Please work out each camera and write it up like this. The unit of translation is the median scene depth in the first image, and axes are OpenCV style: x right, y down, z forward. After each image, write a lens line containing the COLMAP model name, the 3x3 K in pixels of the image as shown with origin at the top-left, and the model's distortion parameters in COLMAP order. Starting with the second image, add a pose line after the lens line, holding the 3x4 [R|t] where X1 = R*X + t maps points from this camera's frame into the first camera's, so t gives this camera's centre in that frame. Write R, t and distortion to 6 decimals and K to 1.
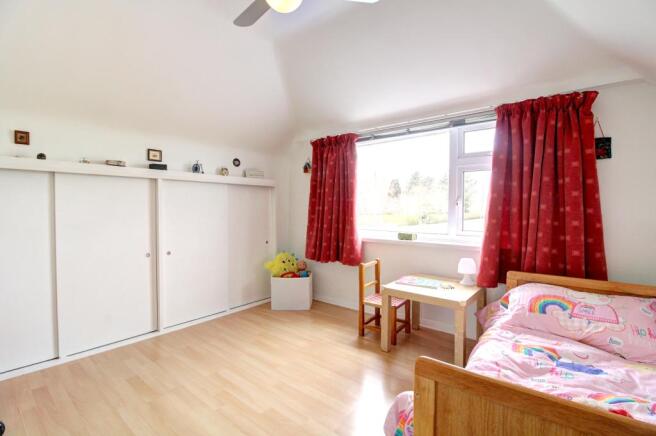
lens RADIAL K [[304.4, 0, 333.3], [0, 304.4, 214.0], [0, 0, 1]] dist [-0.004434, -0.005157]
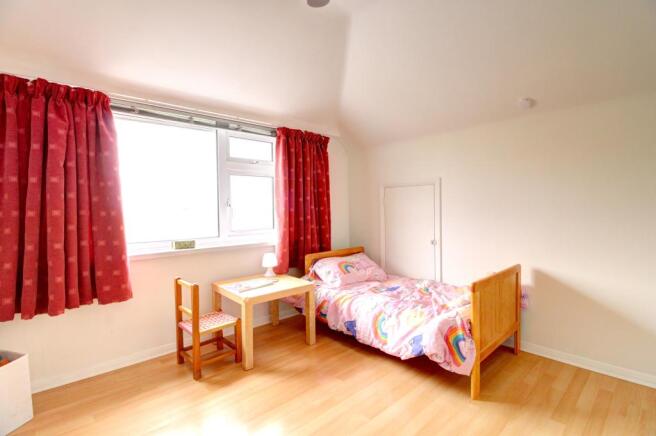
lens RADIAL K [[304.4, 0, 332.9], [0, 304.4, 214.8], [0, 0, 1]] dist [-0.004434, -0.005157]
pose [[0.152798, -0.033493, 0.987690, -0.551146], [0.032508, 0.999055, 0.028850, -0.019933], [-0.987723, 0.027699, 0.153742, 0.497141]]
